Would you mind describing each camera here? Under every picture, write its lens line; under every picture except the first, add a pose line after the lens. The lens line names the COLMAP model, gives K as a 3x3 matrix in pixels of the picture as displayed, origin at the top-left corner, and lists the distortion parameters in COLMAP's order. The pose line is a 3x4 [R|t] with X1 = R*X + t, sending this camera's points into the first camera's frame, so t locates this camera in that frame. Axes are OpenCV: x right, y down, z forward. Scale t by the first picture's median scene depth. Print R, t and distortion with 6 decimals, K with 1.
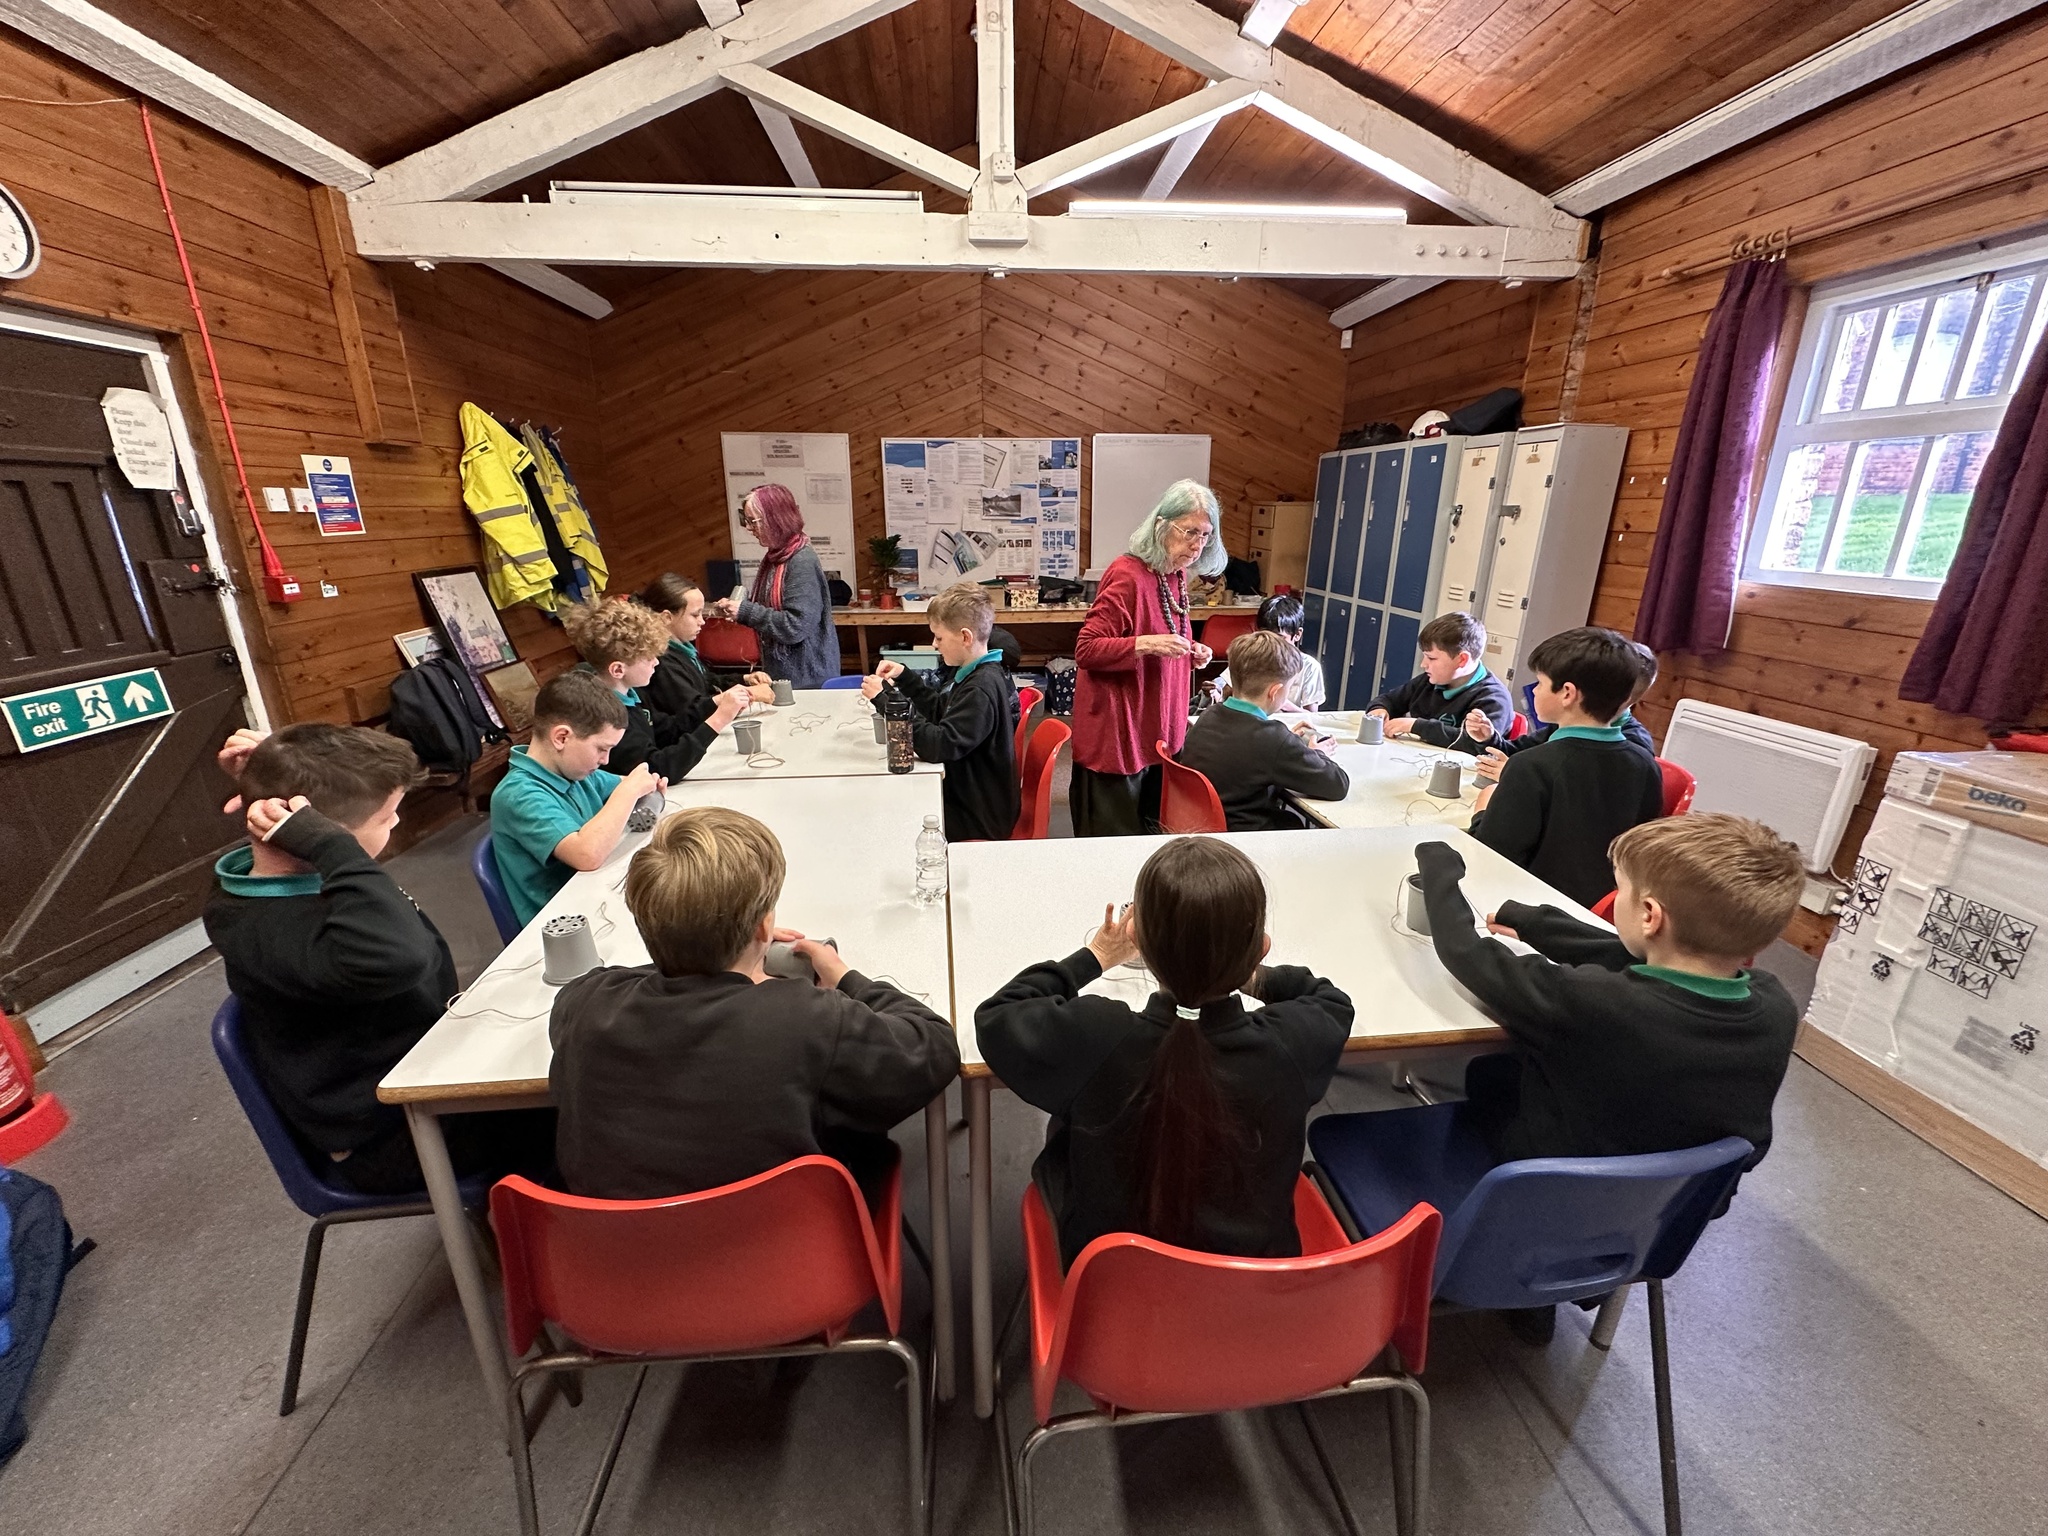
lens RADIAL K [[821.1, 0, 1025.9], [0, 821.1, 768.6], [0, 0, 1]] dist [-0.004878, 0.000378]
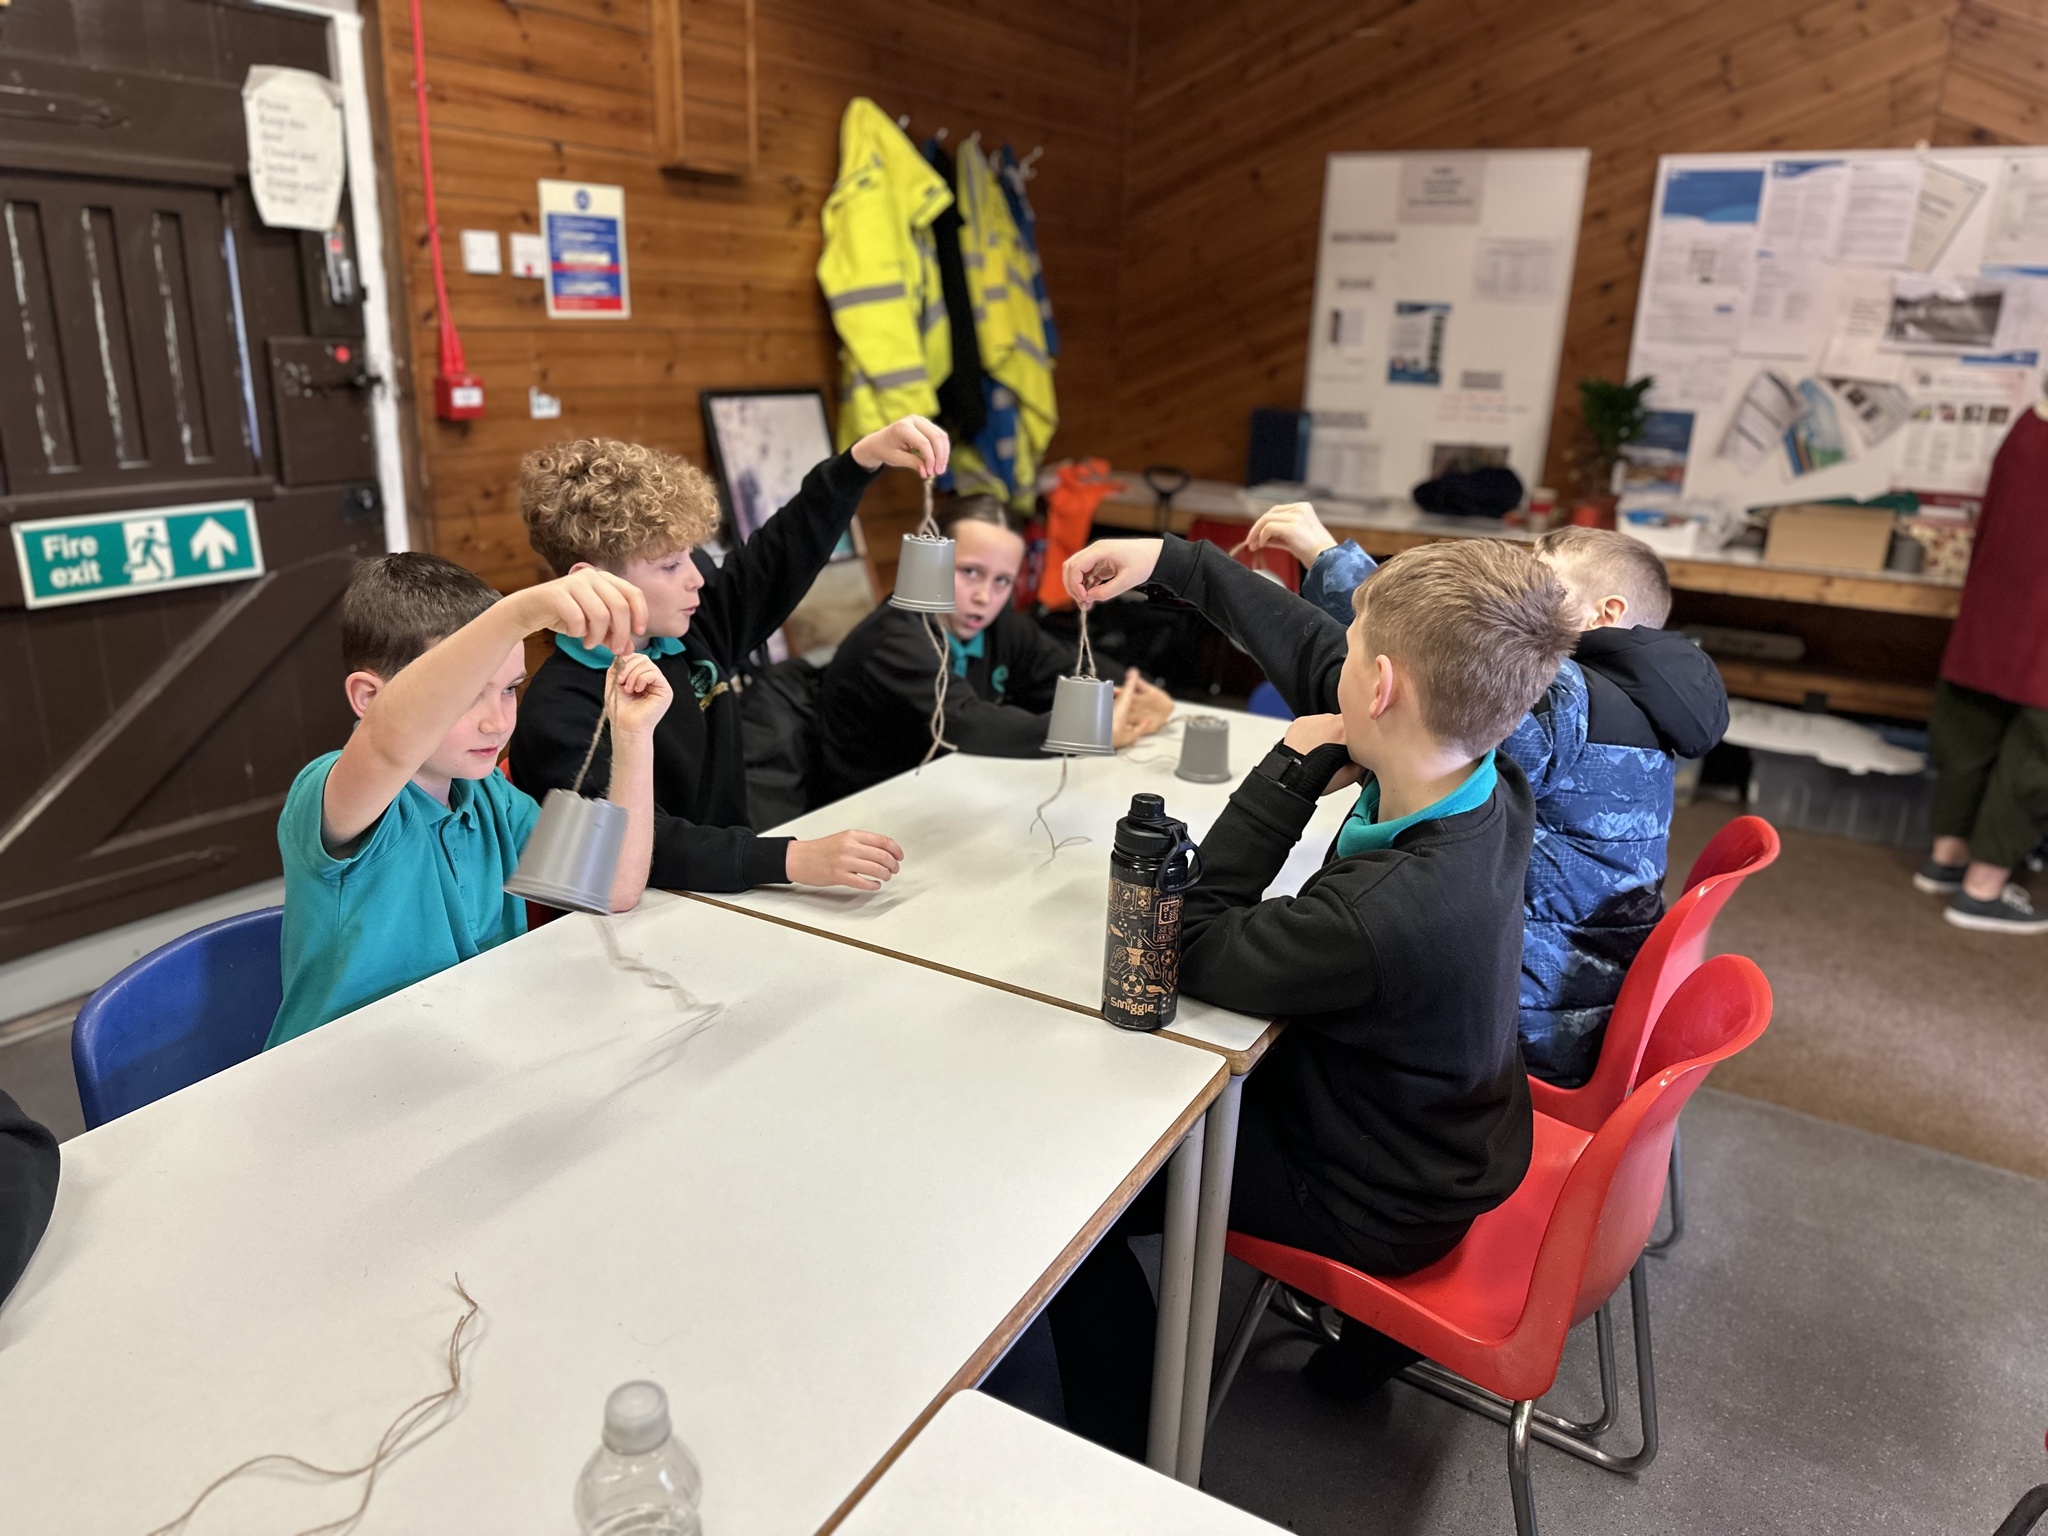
lens RADIAL K [[1435.9, 0, 1020.2], [0, 1435.9, 779.6], [0, 0, 1]] dist [0.028046, -0.032901]
pose [[0.804796, 0.208833, -0.555601, 0.079575], [-0.211096, 0.975566, 0.060909, -0.078205], [0.554745, 0.068266, 0.829215, 0.293580]]
